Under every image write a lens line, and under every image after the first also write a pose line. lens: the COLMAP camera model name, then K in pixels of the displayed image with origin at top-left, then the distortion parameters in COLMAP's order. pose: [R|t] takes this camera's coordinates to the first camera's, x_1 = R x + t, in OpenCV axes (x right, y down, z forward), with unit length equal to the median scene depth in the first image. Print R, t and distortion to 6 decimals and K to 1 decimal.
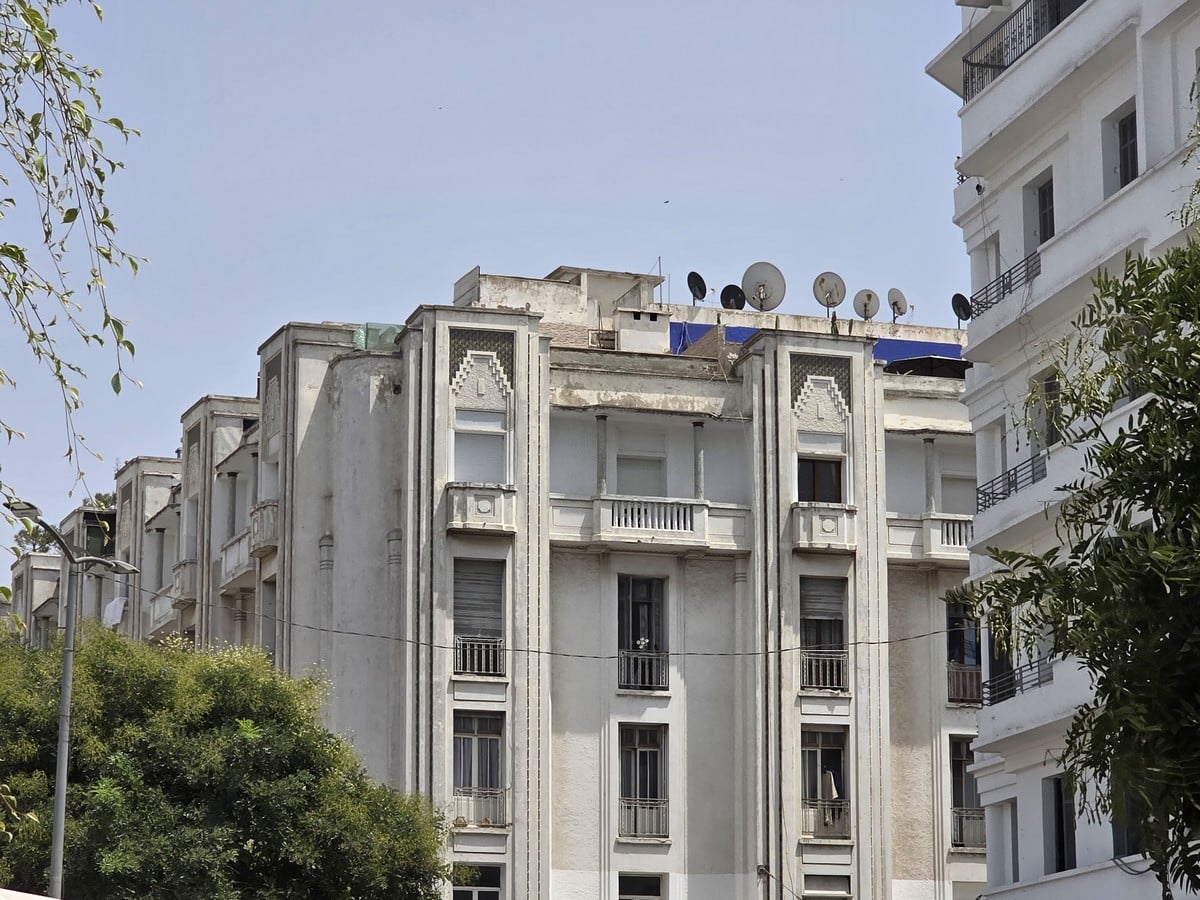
lens RADIAL K [[3295.8, 0, 601.5], [0, 3295.8, 449.7], [0, 0, 1]] dist [-0.363614, 0.000000]
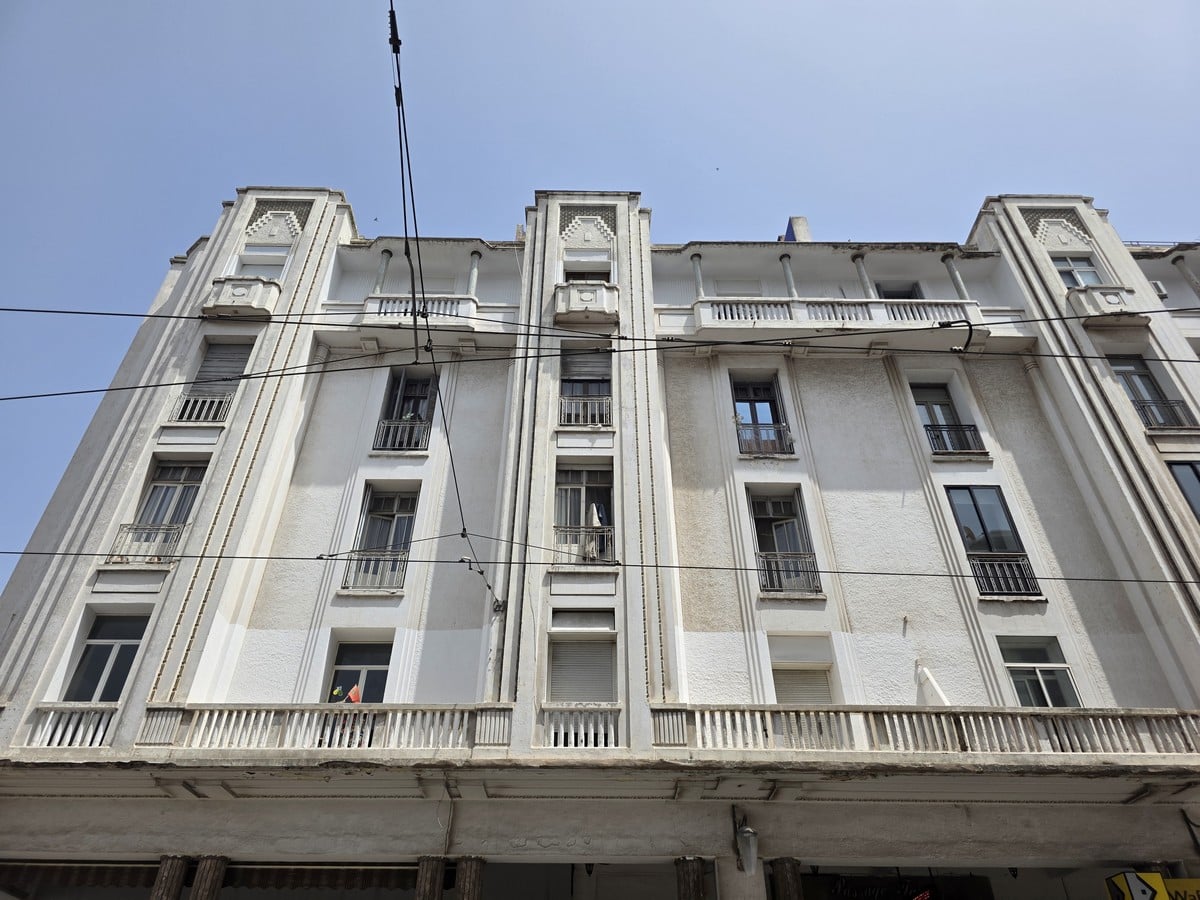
lens RADIAL K [[806.7, 0, 595.8], [0, 806.7, 445.1], [0, 0, 1]] dist [0.047963, -0.037022]
pose [[0.962459, -0.169670, -0.211861, 0.118351], [0.057311, 0.889979, -0.452386, 0.181090], [0.265309, 0.423261, 0.866292, 0.806327]]
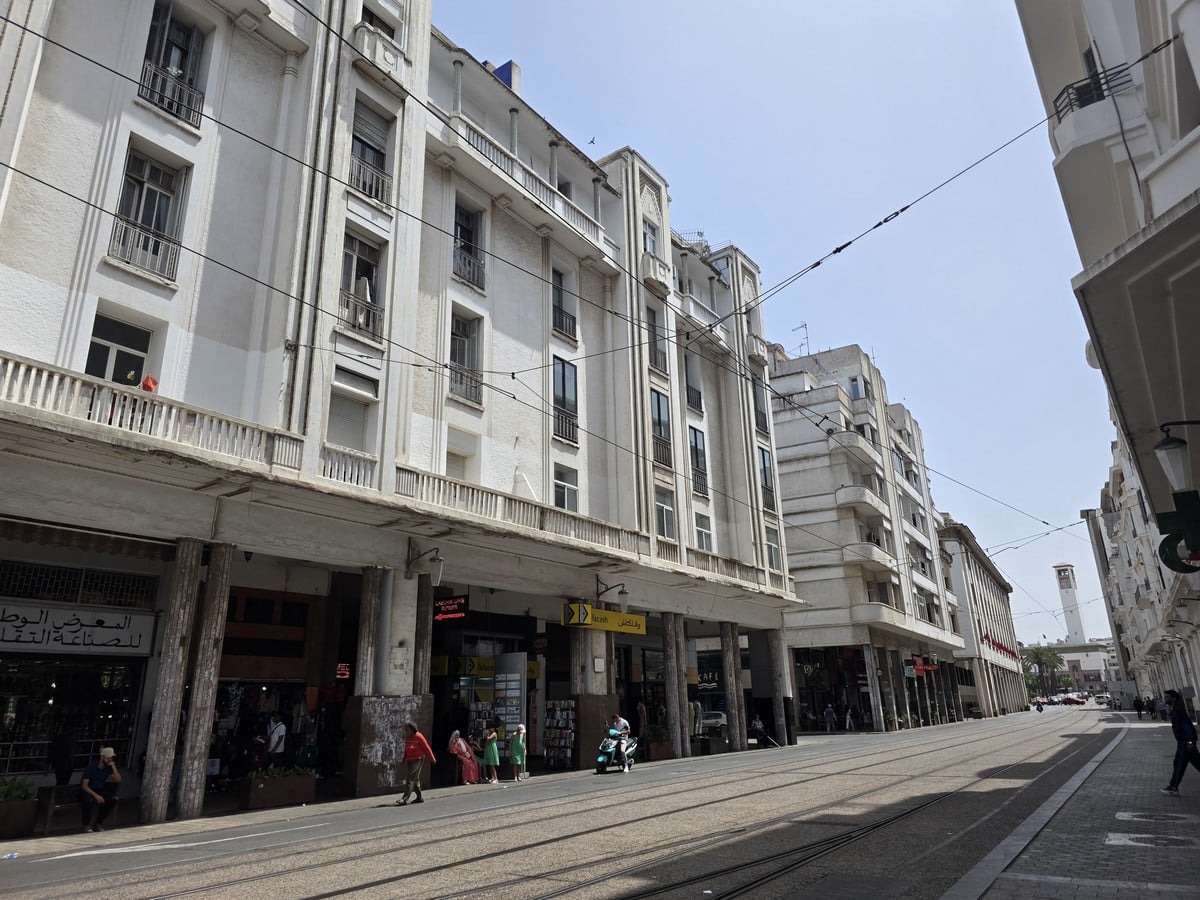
lens RADIAL K [[806.7, 0, 600.8], [0, 806.7, 440.9], [0, 0, 1]] dist [0.047963, -0.037022]
pose [[0.787963, 0.177000, 0.589733, -0.008838], [-0.110790, 0.982916, -0.146977, 0.173467], [-0.605673, 0.050476, 0.794111, 0.767020]]
